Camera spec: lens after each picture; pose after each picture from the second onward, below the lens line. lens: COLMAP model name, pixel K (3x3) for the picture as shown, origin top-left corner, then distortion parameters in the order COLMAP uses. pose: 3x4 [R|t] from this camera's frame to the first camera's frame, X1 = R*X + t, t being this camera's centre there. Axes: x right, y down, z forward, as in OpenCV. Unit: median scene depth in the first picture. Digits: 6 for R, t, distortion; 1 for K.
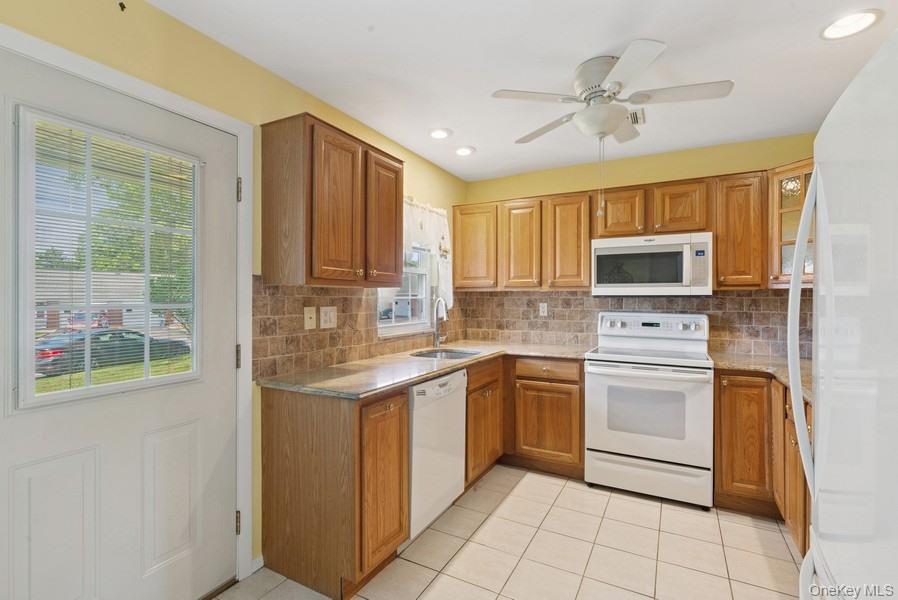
lens RADIAL K [[427.1, 0, 443.8], [0, 427.1, 296.7], [0, 0, 1]] dist [0.005029, -0.001058]
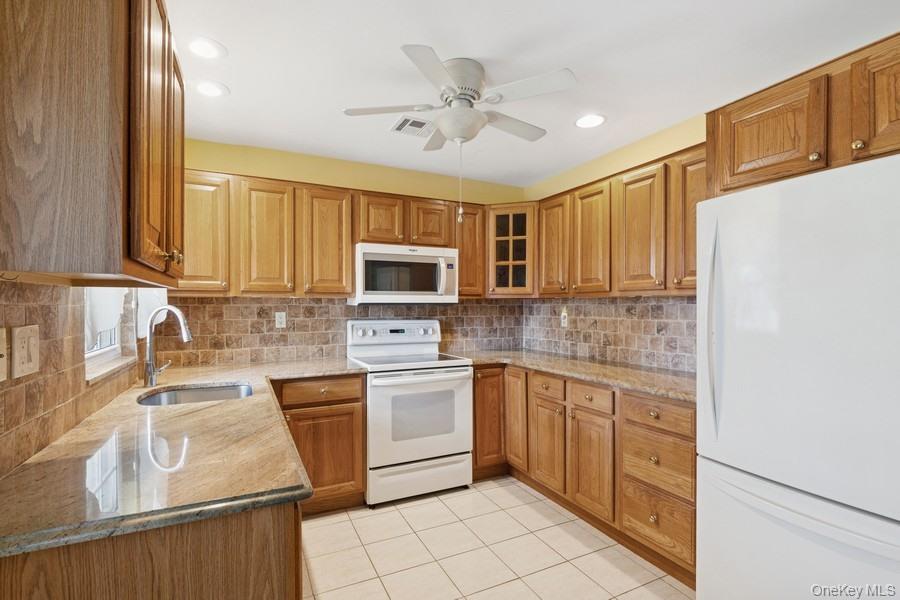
lens RADIAL K [[428.0, 0, 458.3], [0, 428.0, 306.3], [0, 0, 1]] dist [0.005029, -0.001058]
pose [[0.570380, -0.003490, 0.821374, -0.311795], [0.000055, 0.999991, 0.004211, 0.000303], [-0.821381, -0.002357, 0.570375, 0.312565]]
